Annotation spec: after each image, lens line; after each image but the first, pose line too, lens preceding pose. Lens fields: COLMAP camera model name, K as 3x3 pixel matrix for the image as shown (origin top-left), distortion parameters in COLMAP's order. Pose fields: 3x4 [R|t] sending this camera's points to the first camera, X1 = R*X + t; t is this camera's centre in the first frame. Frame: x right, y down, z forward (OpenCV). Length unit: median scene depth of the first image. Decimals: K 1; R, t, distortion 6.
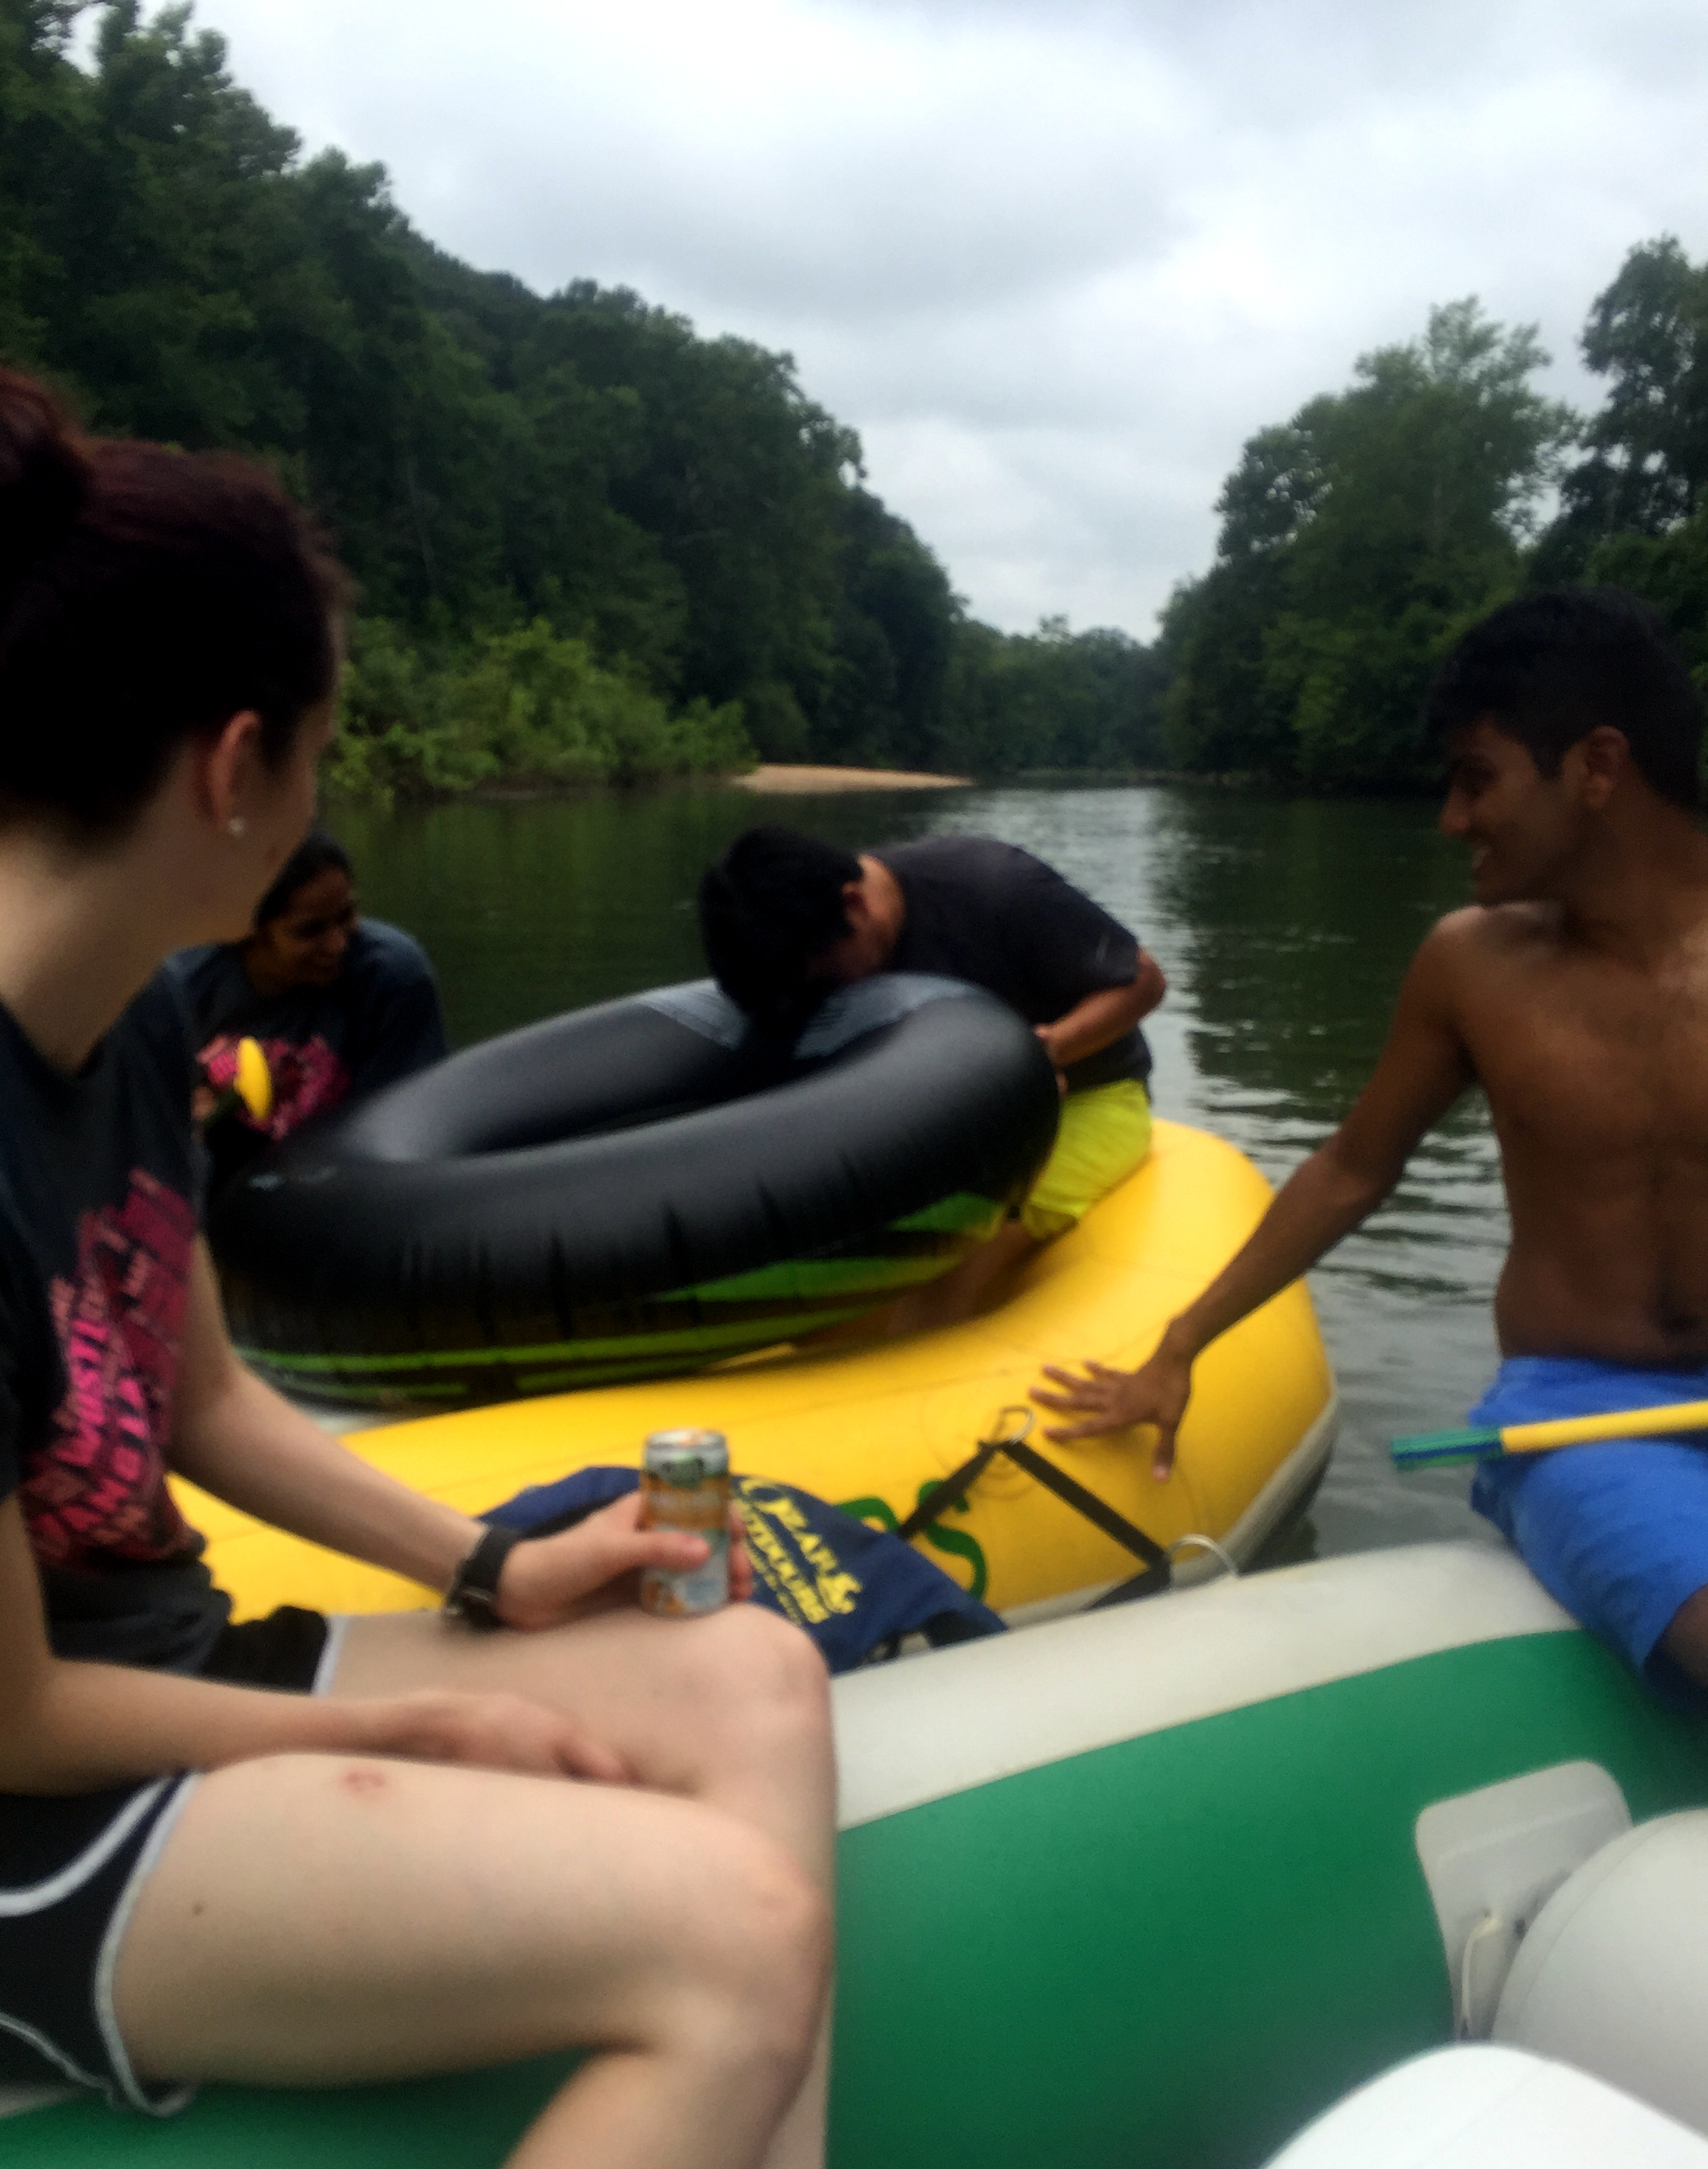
lens RADIAL K [[1785.3, 0, 893.7], [0, 1785.3, 1209.3], [0, 0, 1]] dist [0.029860, 0.000348]
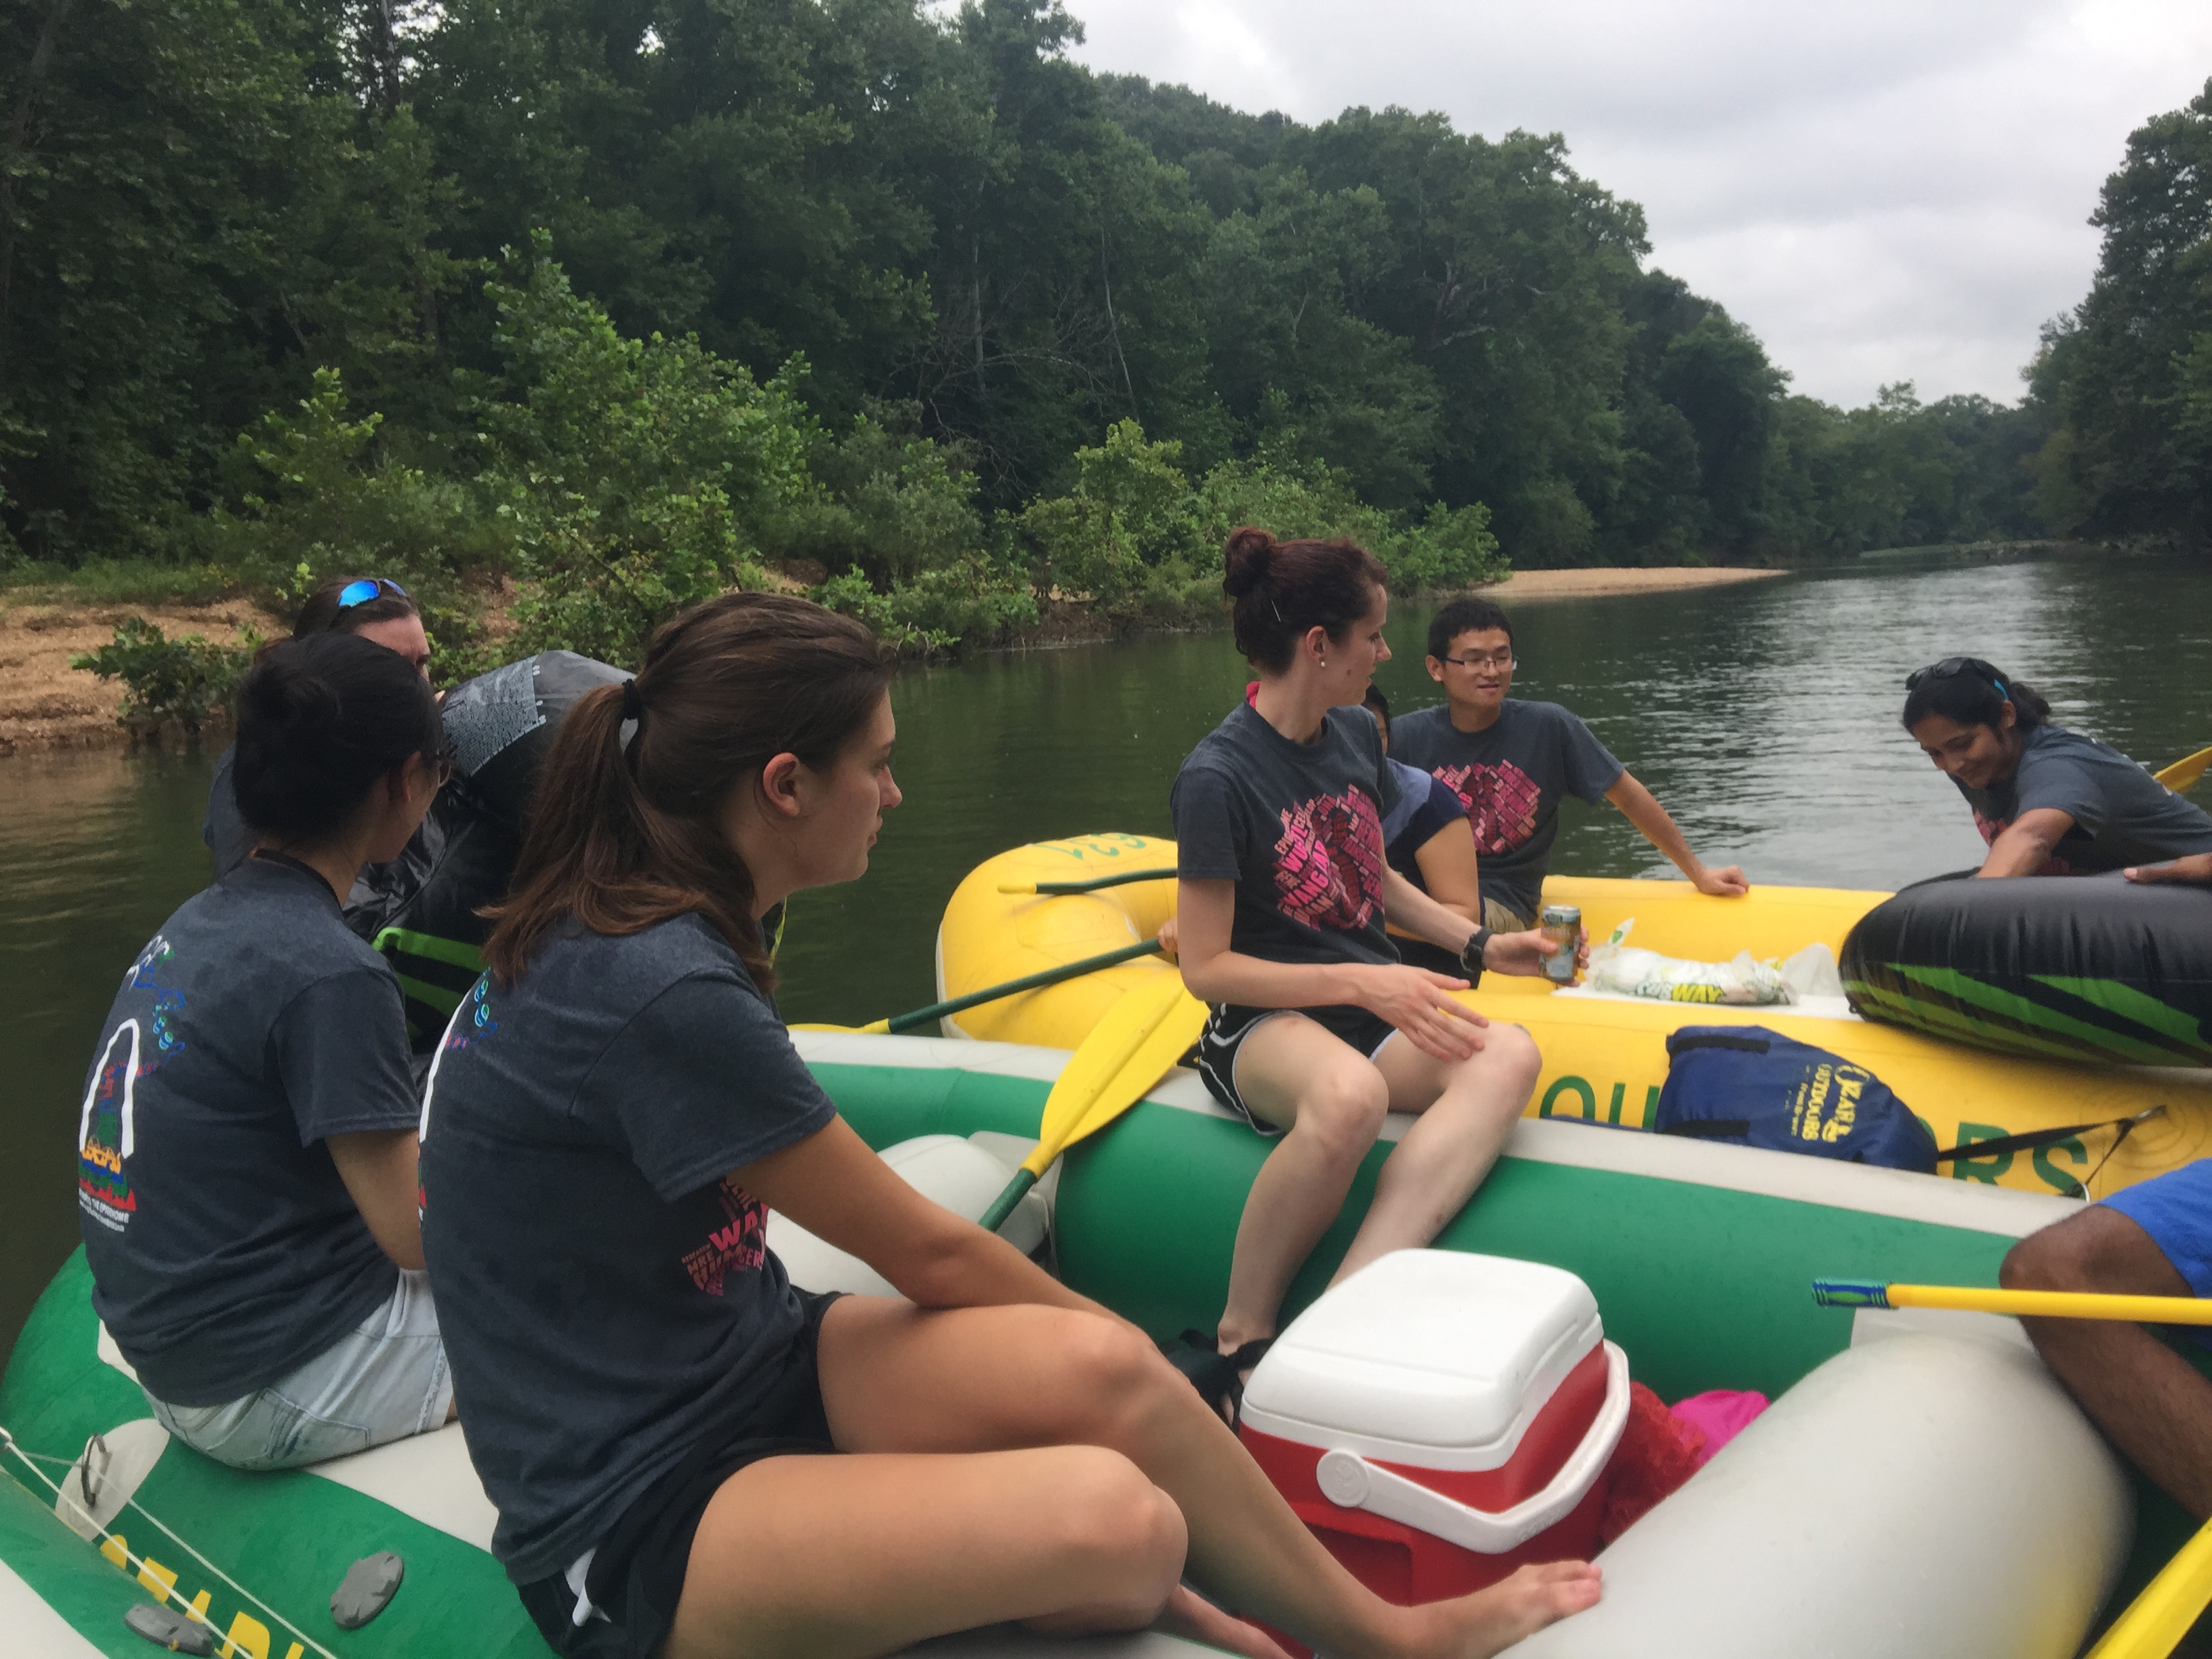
lens RADIAL K [[1681.1, 0, 1111.3], [0, 1681.1, 765.8], [0, 0, 1]] dist [0.100612, -0.152295]
pose [[0.936958, -0.029129, -0.348225, 0.027703], [-0.017088, 0.991508, -0.128918, -0.045310], [0.349023, 0.126741, 0.928504, 0.180599]]
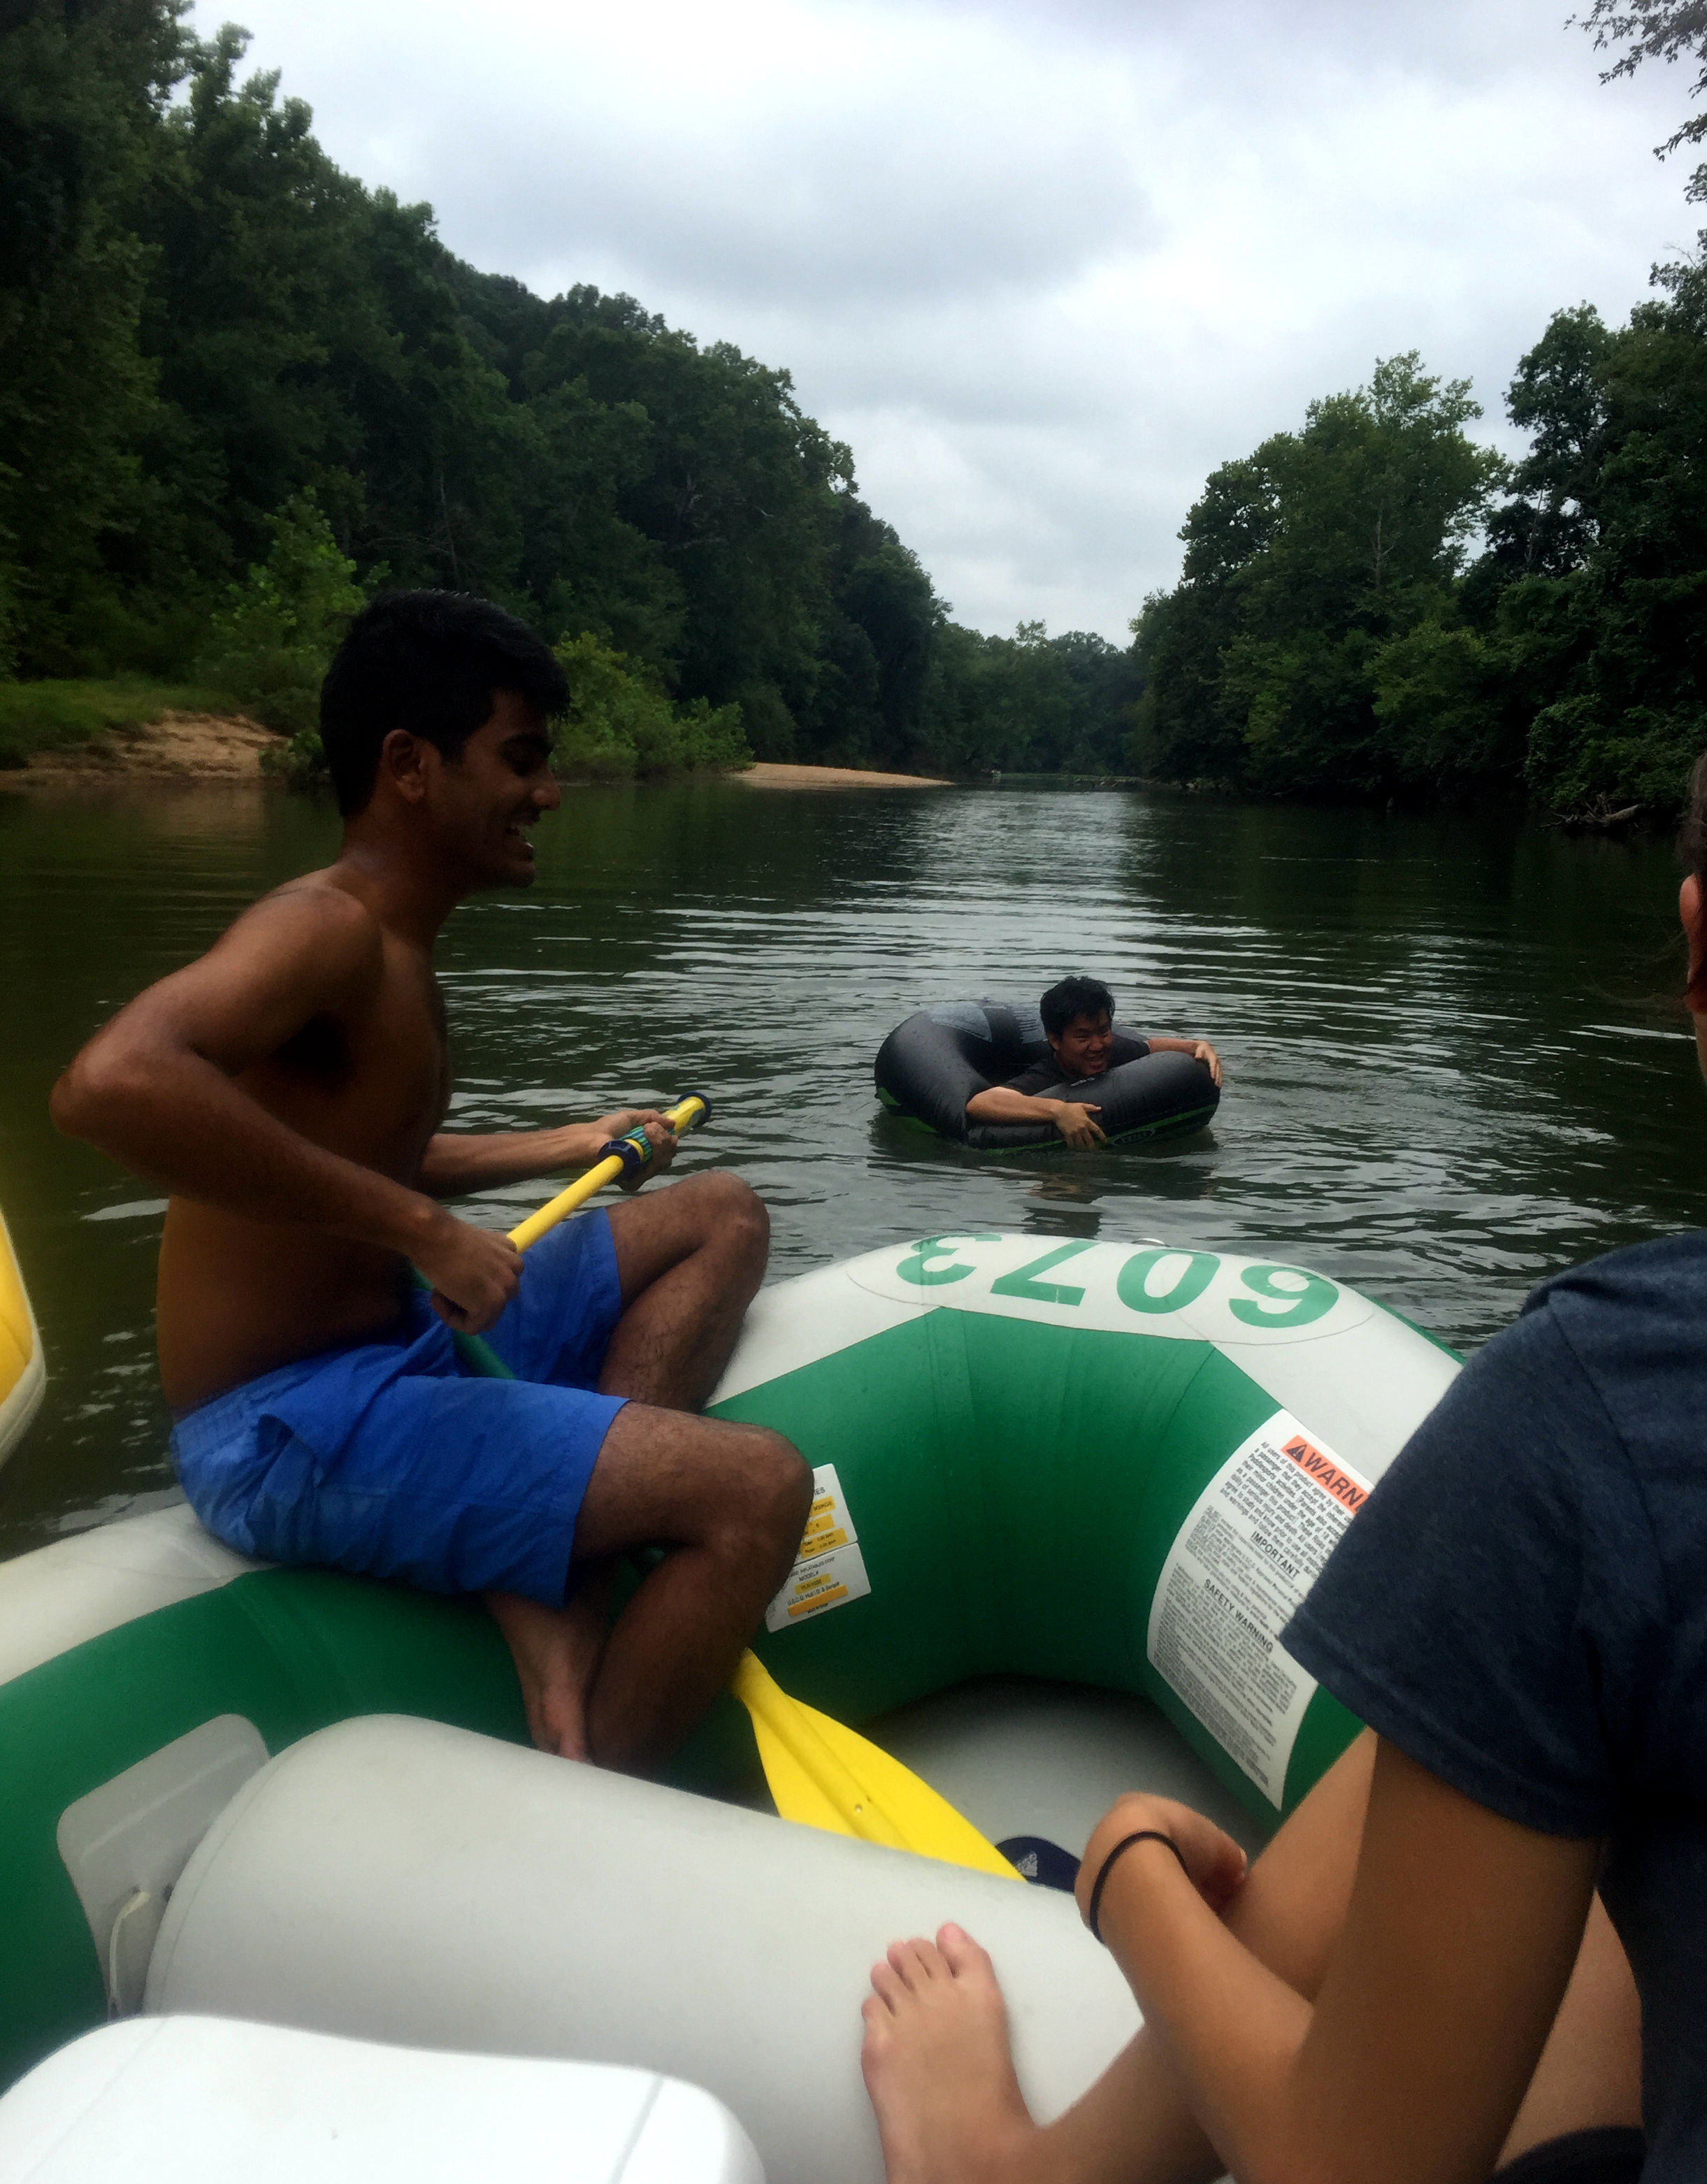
lens RADIAL K [[1794.4, 0, 886.1], [0, 1794.4, 1243.1], [0, 0, 1]] dist [0.041536, -0.007904]
pose [[0.999675, 0.020449, 0.015234, -0.006258], [-0.020698, 0.999652, 0.016368, 0.022303], [-0.014894, -0.016678, 0.999750, -0.091540]]
